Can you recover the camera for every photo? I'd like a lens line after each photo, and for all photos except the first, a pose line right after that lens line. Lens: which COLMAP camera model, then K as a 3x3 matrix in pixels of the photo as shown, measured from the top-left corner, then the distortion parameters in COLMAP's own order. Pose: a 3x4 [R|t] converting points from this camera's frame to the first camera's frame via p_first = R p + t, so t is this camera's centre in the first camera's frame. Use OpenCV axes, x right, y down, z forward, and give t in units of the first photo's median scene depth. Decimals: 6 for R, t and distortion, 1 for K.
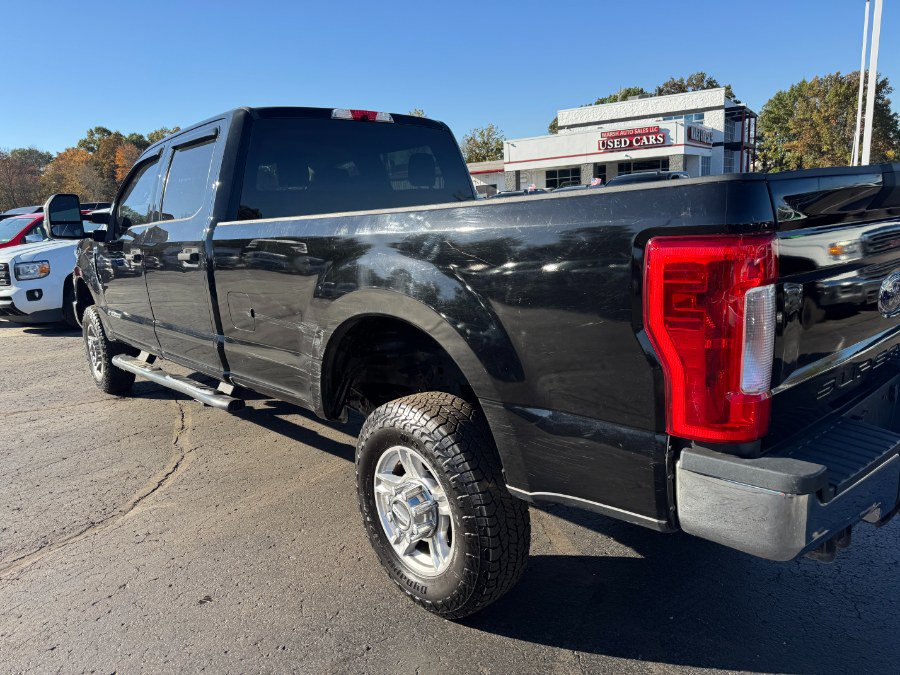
lens RADIAL K [[653.2, 0, 446.7], [0, 653.2, 338.4], [0, 0, 1]] dist [0.005451, -0.002708]
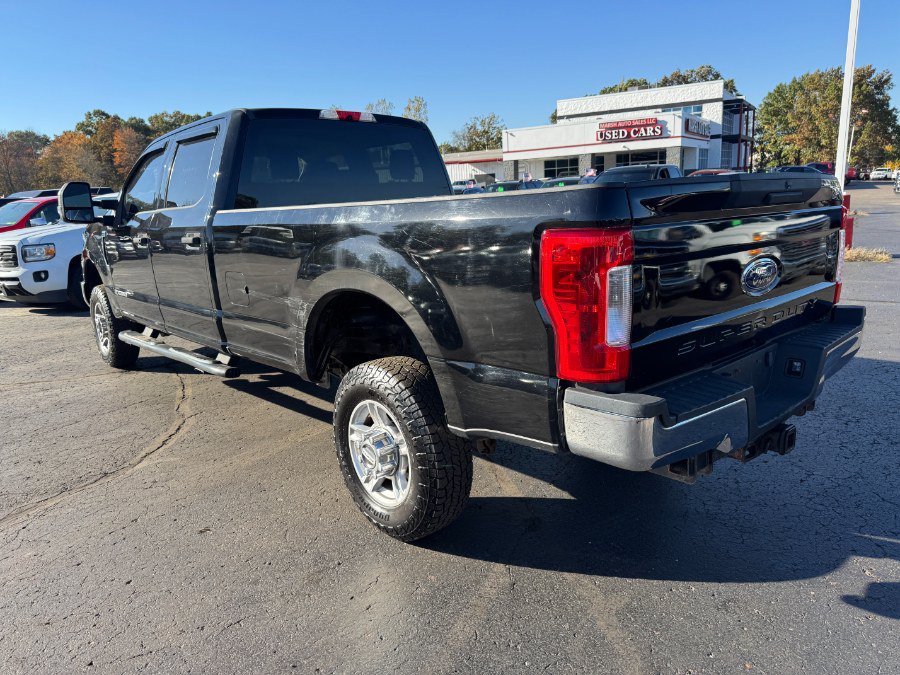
lens RADIAL K [[654.3, 0, 450.0], [0, 654.3, 337.5], [0, 0, 1]] dist [0.004882, -0.005845]
pose [[0.999902, 0.011688, 0.007725, 0.037604], [-0.011805, 0.999813, 0.015317, 0.016587], [-0.007544, -0.015406, 0.999853, -0.112984]]
